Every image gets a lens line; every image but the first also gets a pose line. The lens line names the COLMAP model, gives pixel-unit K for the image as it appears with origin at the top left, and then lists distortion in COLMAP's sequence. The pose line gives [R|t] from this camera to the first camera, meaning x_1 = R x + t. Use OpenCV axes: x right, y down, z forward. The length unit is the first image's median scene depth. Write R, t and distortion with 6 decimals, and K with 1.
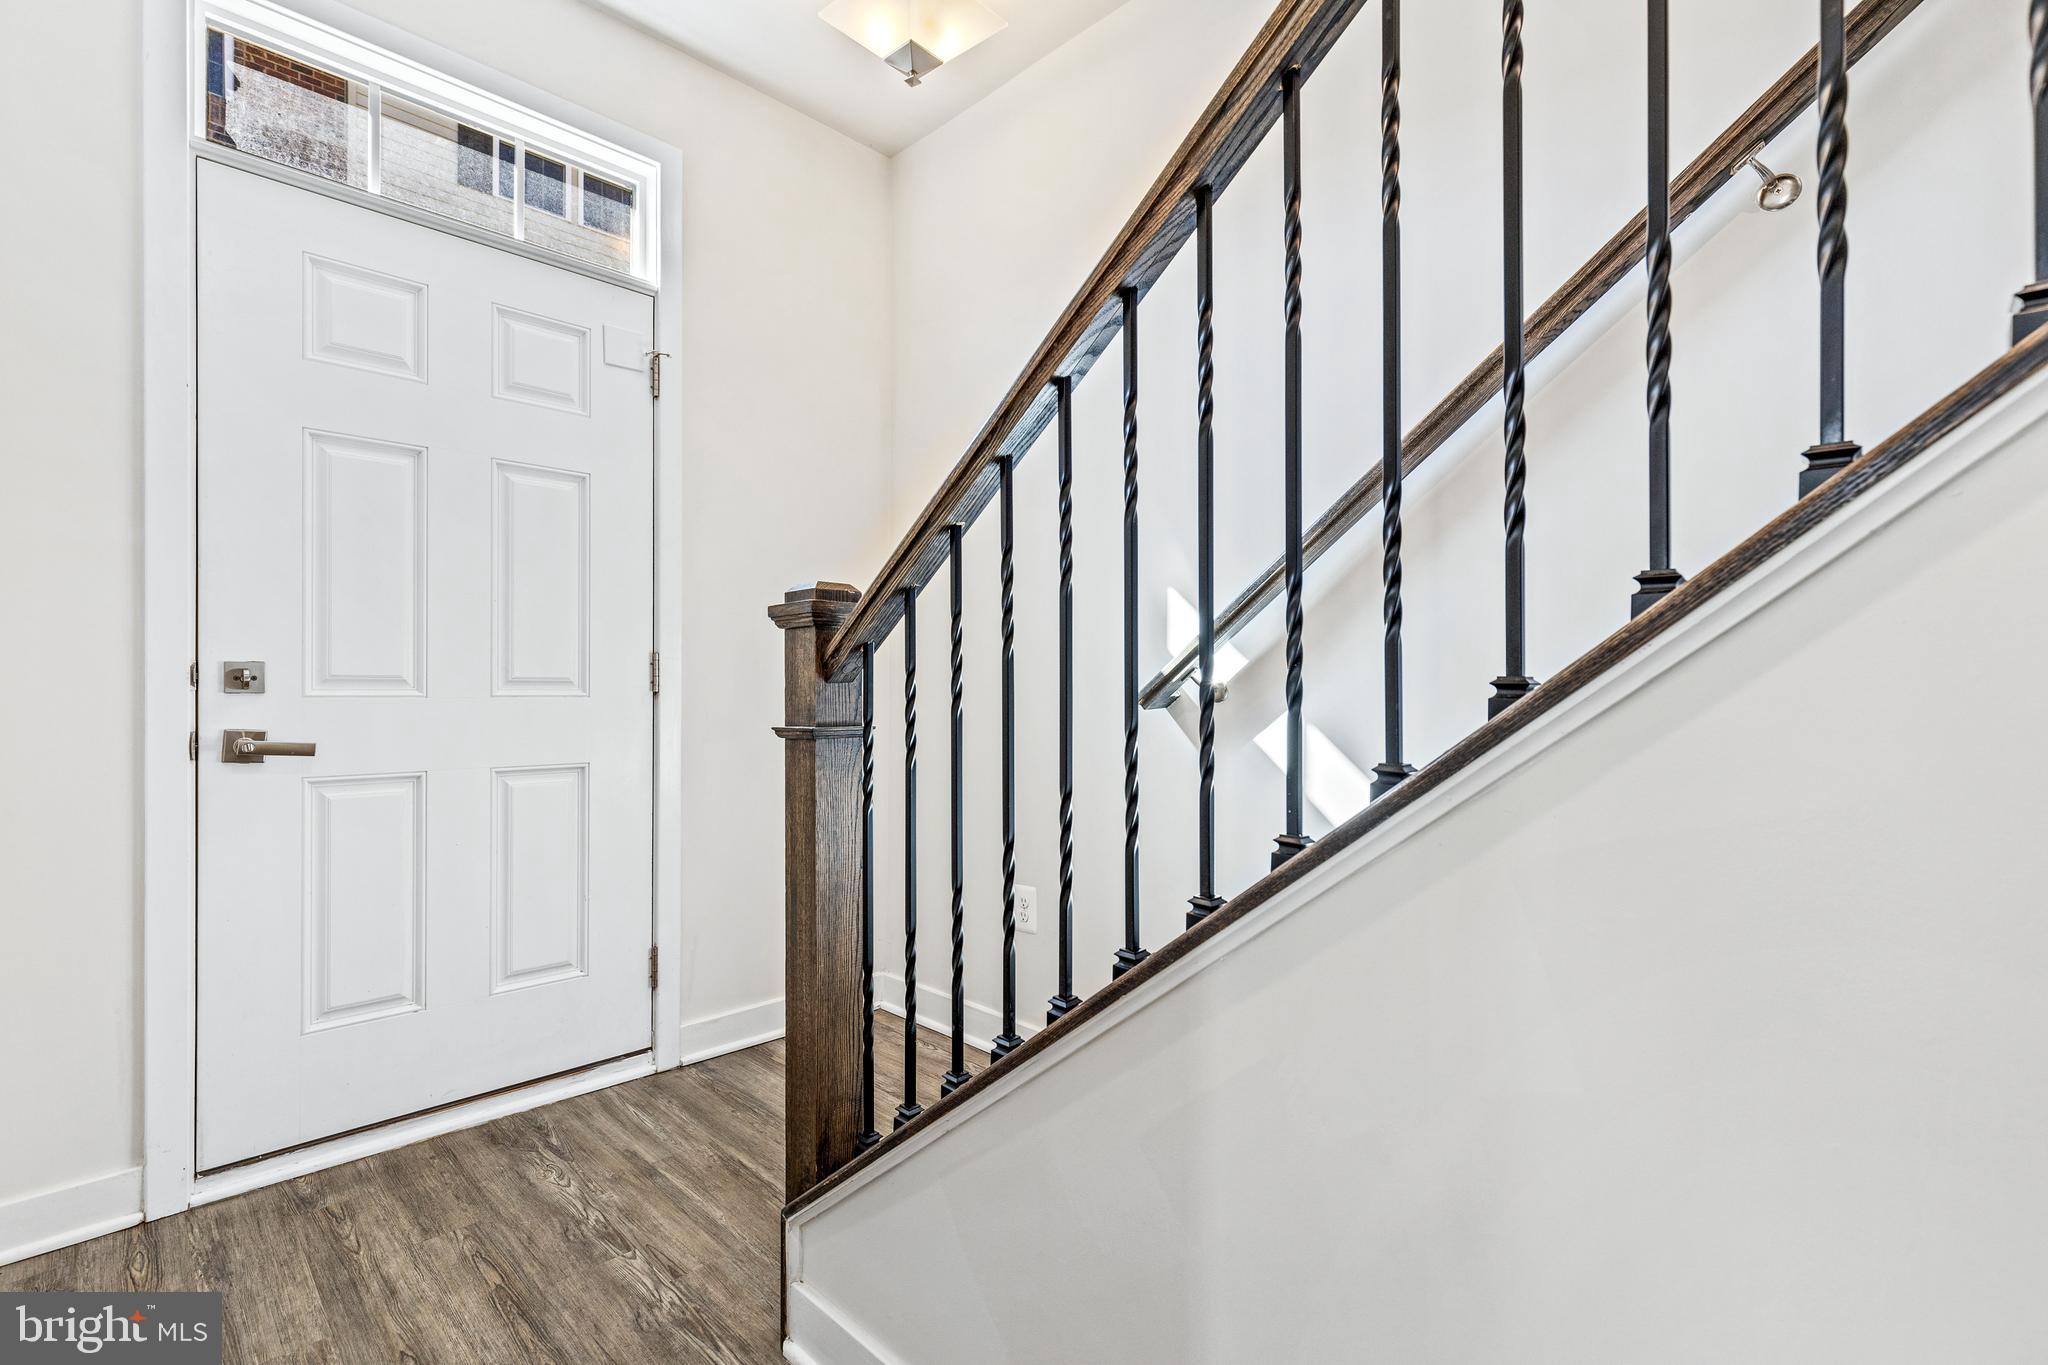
lens RADIAL K [[937.6, 0, 1017.4], [0, 937.6, 693.1], [0, 0, 1]] dist [0.002917, 0.000262]
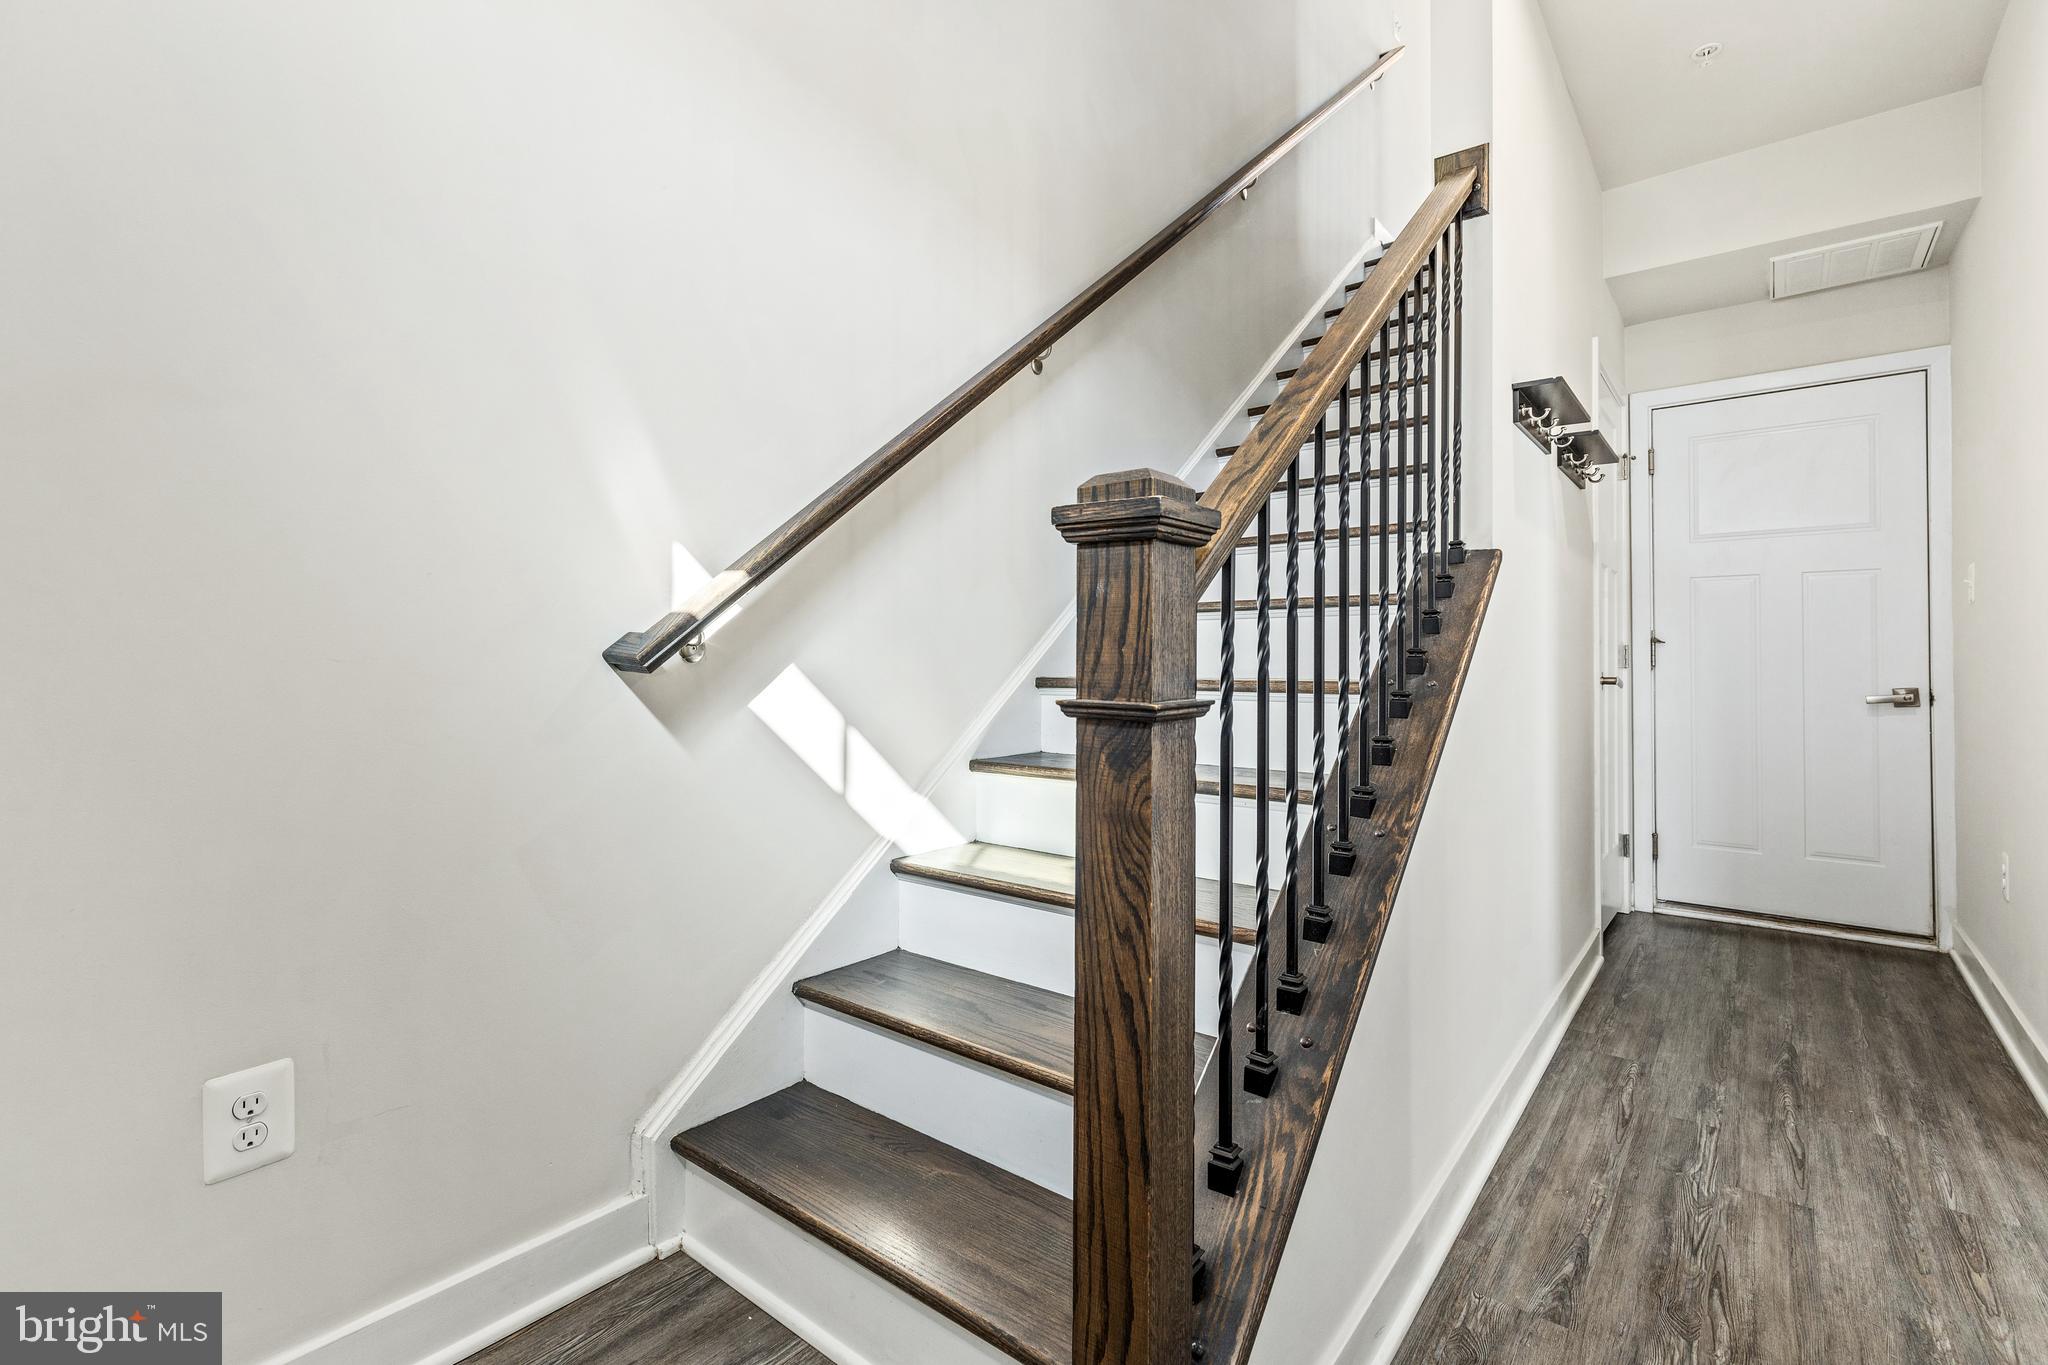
lens RADIAL K [[937.6, 0, 1017.4], [0, 937.6, 693.1], [0, 0, 1]] dist [0.002917, 0.000262]
pose [[-0.117159, -0.031895, 0.992601, -0.973957], [-0.005206, 0.999490, 0.031502, 0.008647], [-0.993100, -0.001476, -0.117265, 1.276519]]
